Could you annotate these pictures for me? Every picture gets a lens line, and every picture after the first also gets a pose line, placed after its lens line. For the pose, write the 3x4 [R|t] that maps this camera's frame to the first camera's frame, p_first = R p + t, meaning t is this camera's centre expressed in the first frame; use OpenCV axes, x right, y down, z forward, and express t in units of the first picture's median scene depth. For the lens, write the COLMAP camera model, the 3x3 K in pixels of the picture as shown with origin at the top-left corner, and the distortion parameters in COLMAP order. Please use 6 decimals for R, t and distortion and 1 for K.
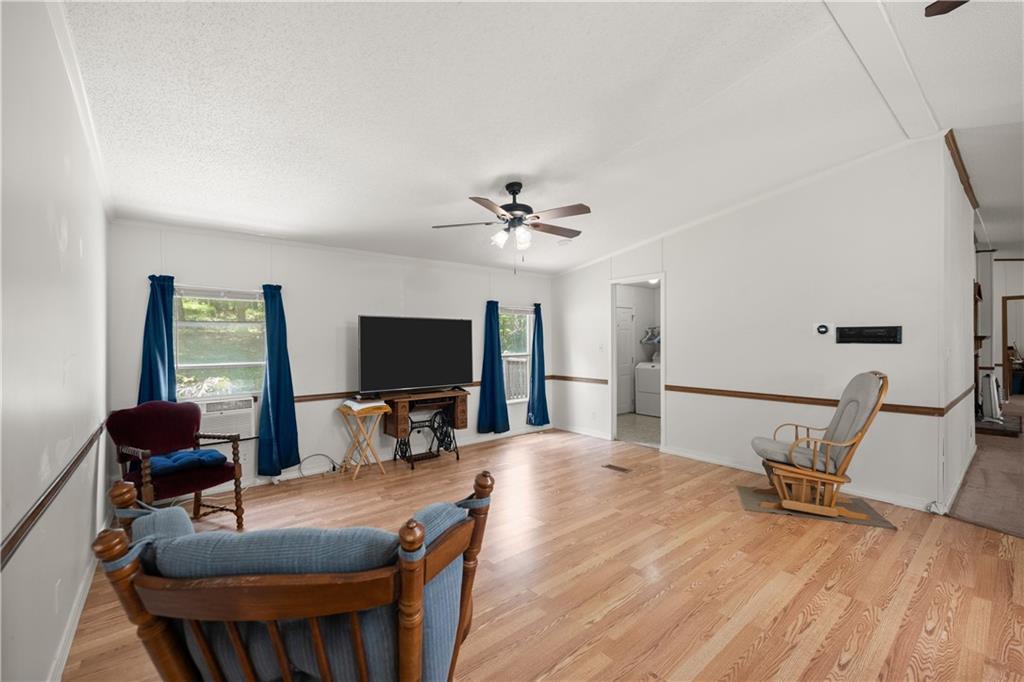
lens RADIAL K [[418.2, 0, 511.4], [0, 418.2, 339.8], [0, 0, 1]] dist [-0.001650, -0.000445]
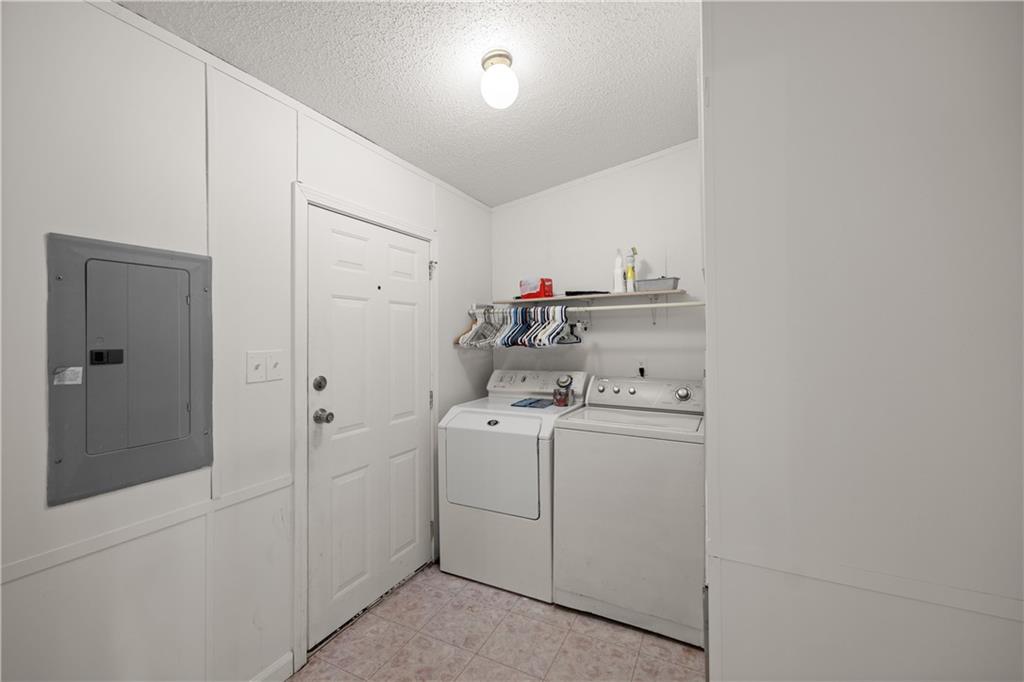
lens RADIAL K [[418.2, 0, 513.1], [0, 418.2, 337.8], [0, 0, 1]] dist [-0.001650, -0.000445]
pose [[0.915321, 0.002408, 0.402717, 0.212352], [-0.001512, 0.999996, -0.002541, 0.001292], [-0.402721, 0.001717, 0.915321, 0.661101]]
